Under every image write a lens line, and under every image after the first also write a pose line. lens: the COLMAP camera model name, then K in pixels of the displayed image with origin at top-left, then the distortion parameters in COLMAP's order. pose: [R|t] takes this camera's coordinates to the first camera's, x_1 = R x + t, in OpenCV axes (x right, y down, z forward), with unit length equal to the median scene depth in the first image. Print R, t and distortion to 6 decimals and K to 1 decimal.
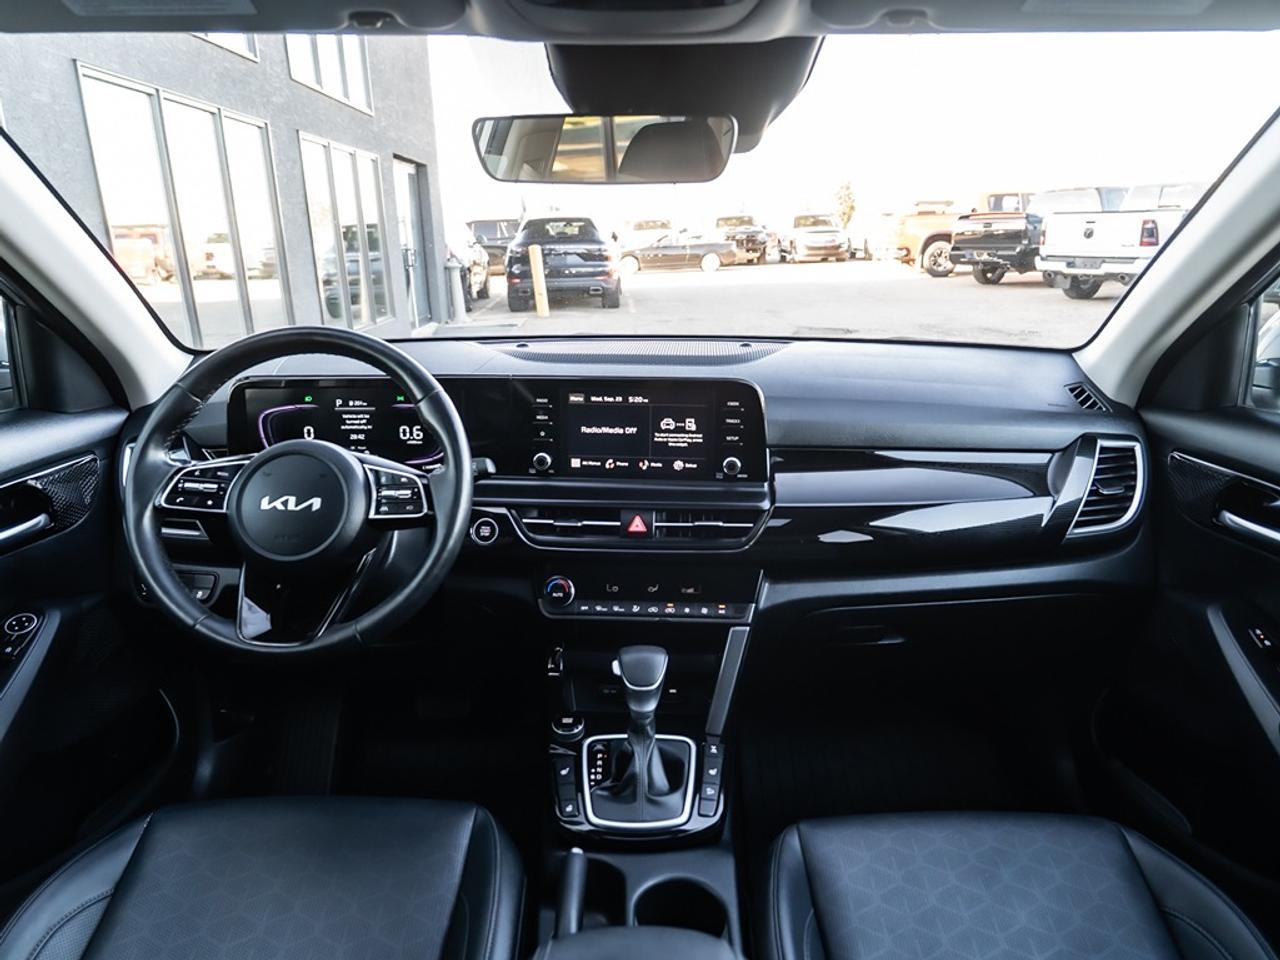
lens RADIAL K [[841.6, 0, 643.5], [0, 841.6, 505.0], [0, 0, 1]] dist [-0.031172, 0.011019]
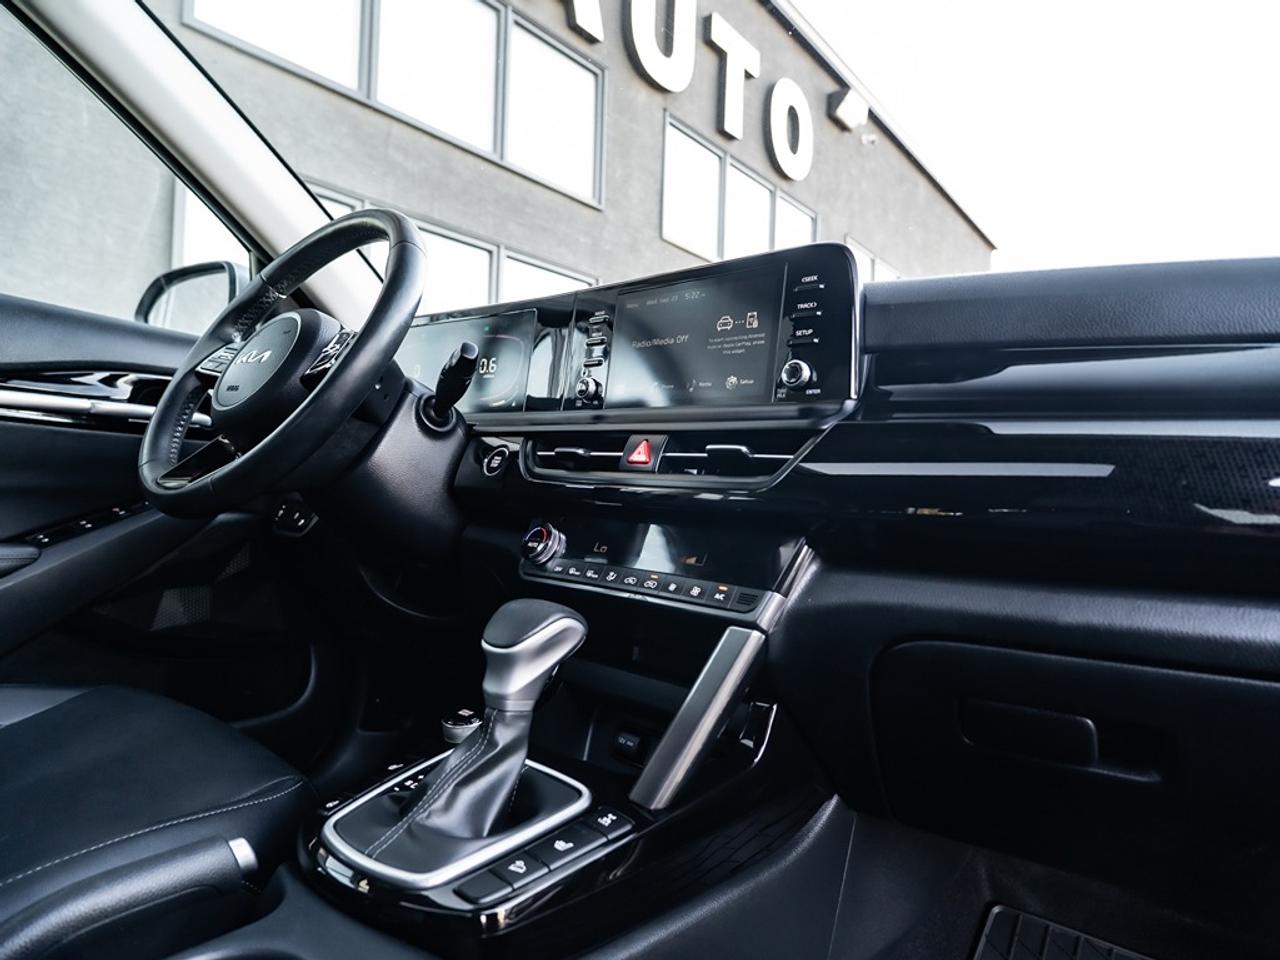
lens RADIAL K [[781.8, 0, 644.5], [0, 781.8, 480.8], [0, 0, 1]] dist [-0.022378, 0.002630]
pose [[0.779254, 0.038368, -0.625533, 0.375765], [-0.234517, 0.943459, -0.234280, 0.185057], [0.581176, 0.329262, 0.744192, 0.536463]]
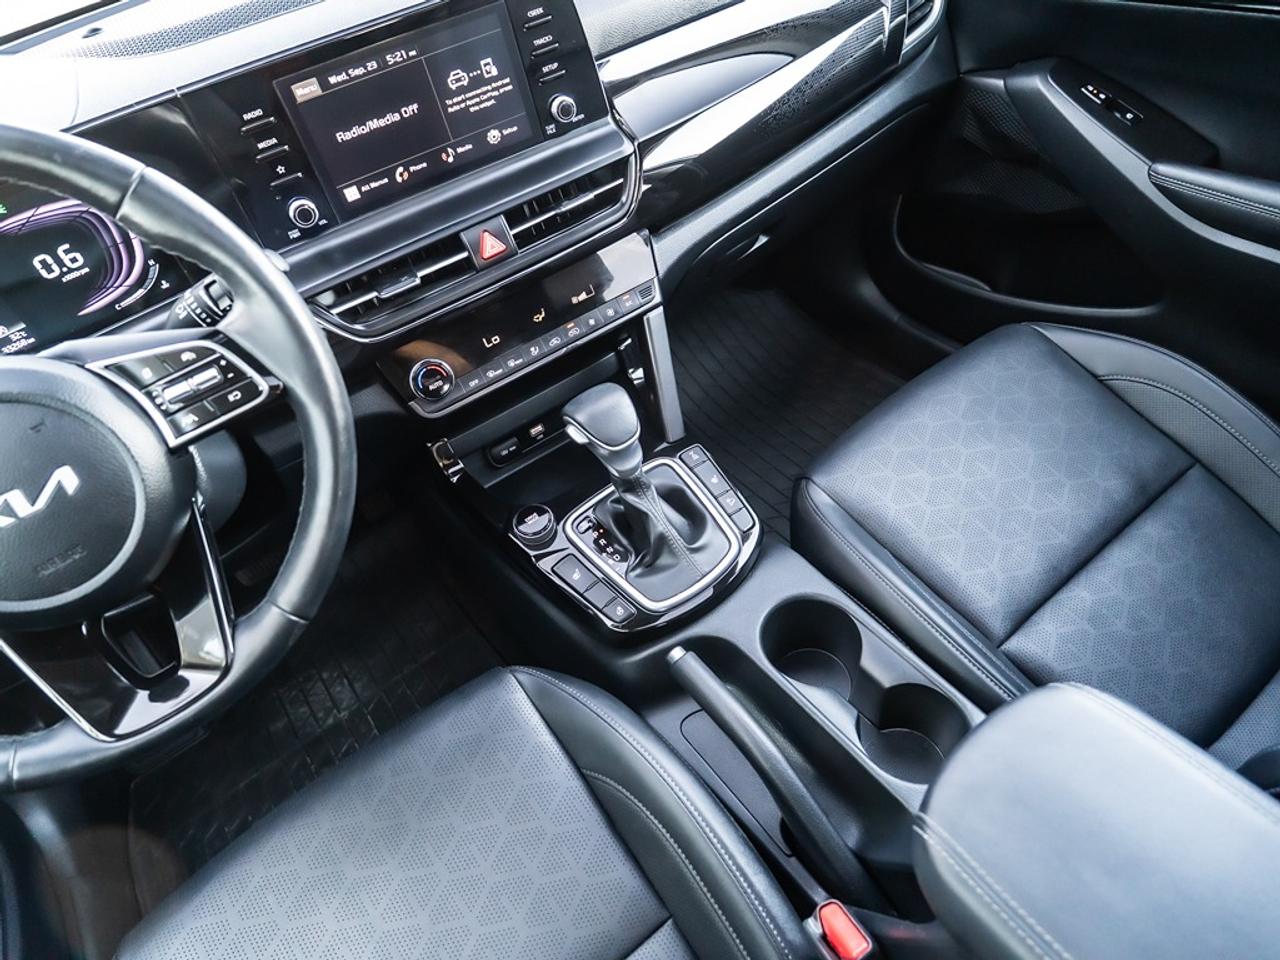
lens RADIAL K [[781.8, 0, 641.2], [0, 781.8, 477.2], [0, 0, 1]] dist [-0.022378, 0.002630]
pose [[0.793653, -0.520034, 0.315722, -0.209695], [0.326140, 0.801777, 0.500785, -0.103939], [-0.513564, -0.294479, 0.805937, 0.347341]]
